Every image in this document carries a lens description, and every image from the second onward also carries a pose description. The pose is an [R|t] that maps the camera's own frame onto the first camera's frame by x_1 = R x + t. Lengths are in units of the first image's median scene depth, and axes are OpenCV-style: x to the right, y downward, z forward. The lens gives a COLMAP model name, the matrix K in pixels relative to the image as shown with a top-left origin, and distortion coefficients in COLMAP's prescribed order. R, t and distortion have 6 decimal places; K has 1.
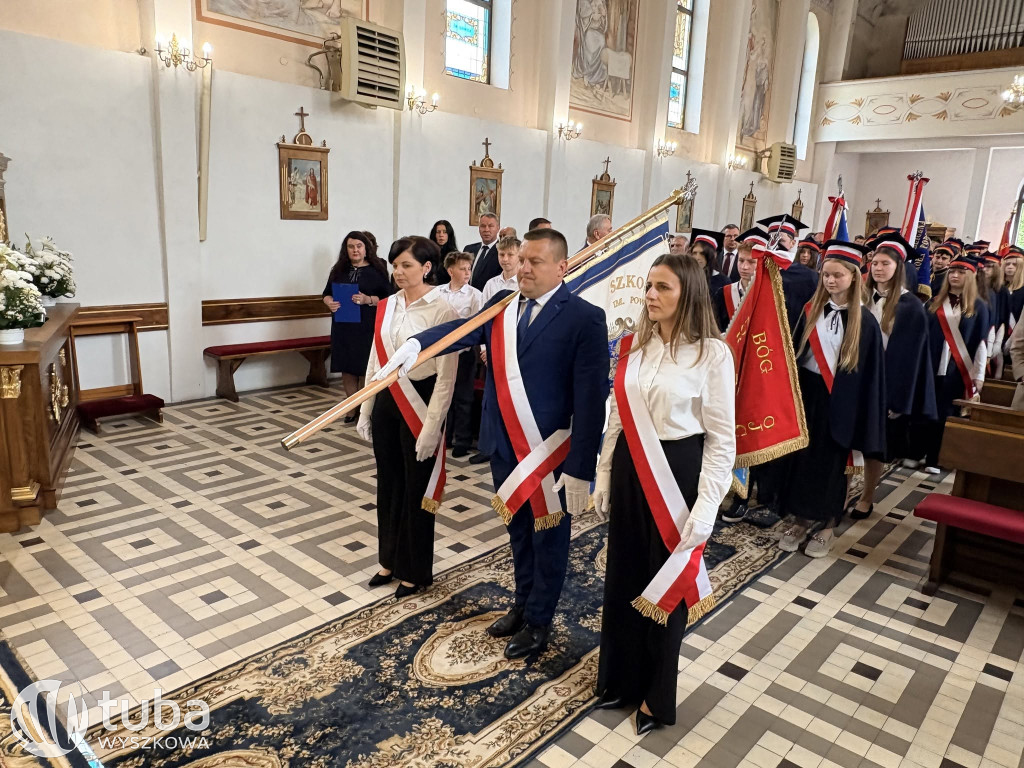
lens RADIAL K [[738.1, 0, 508.7], [0, 738.1, 383.3], [0, 0, 1]] dist [-0.010063, 0.010845]
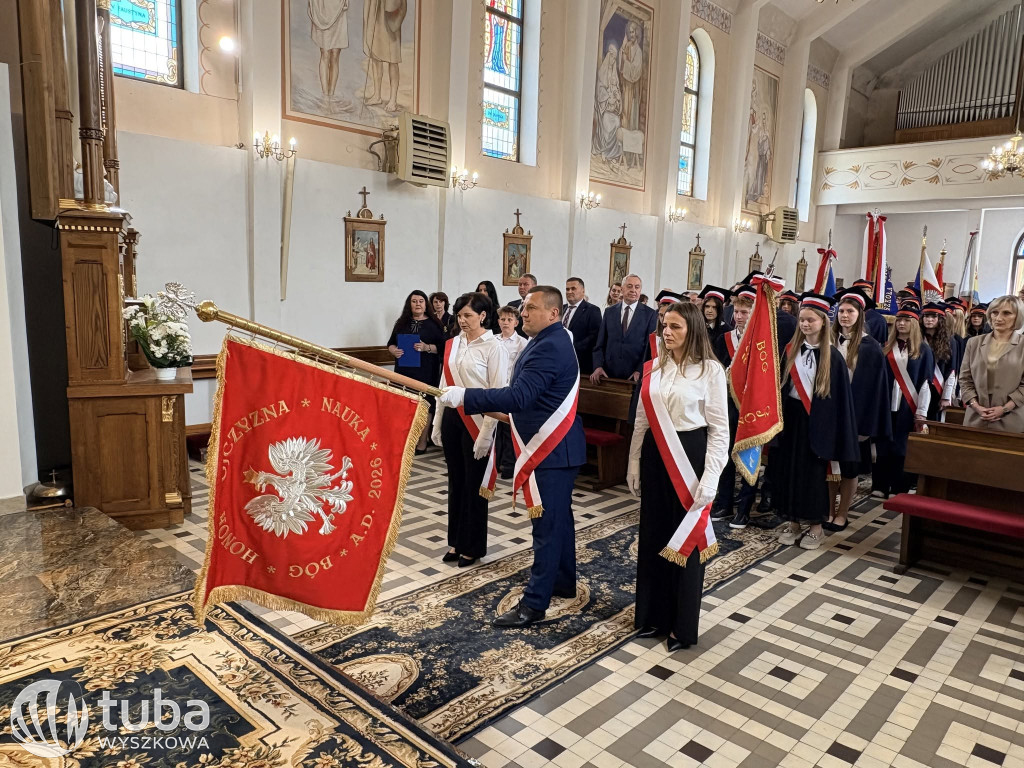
lens RADIAL K [[738.1, 0, 502.0], [0, 738.1, 385.9], [0, 0, 1]] dist [-0.010063, 0.010845]
pose [[0.999630, -0.005995, -0.026528, -0.052248], [0.003979, 0.997144, -0.075413, 0.048842], [0.026904, 0.075280, 0.996799, -0.225034]]
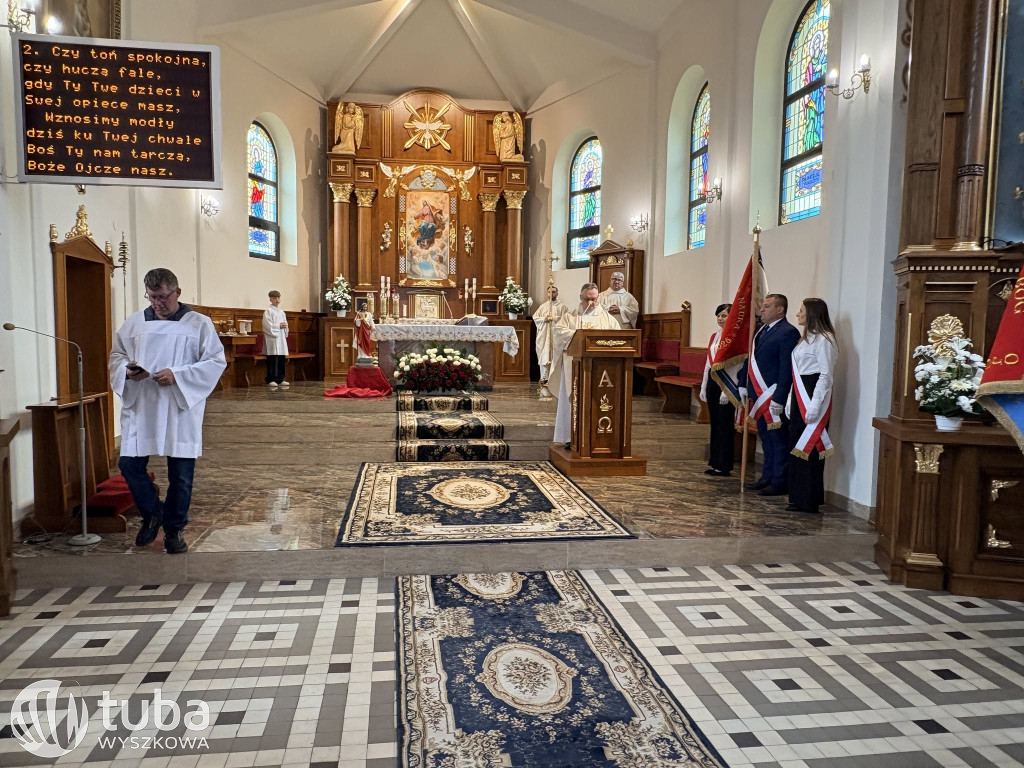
lens RADIAL K [[738.1, 0, 513.8], [0, 738.1, 383.9], [0, 0, 1]] dist [-0.010063, 0.010845]
pose [[-0.632293, 0.007772, -0.774690, 0.536837], [-0.202167, 0.963648, 0.174675, -0.160905], [0.747886, 0.267063, -0.607737, 1.014465]]
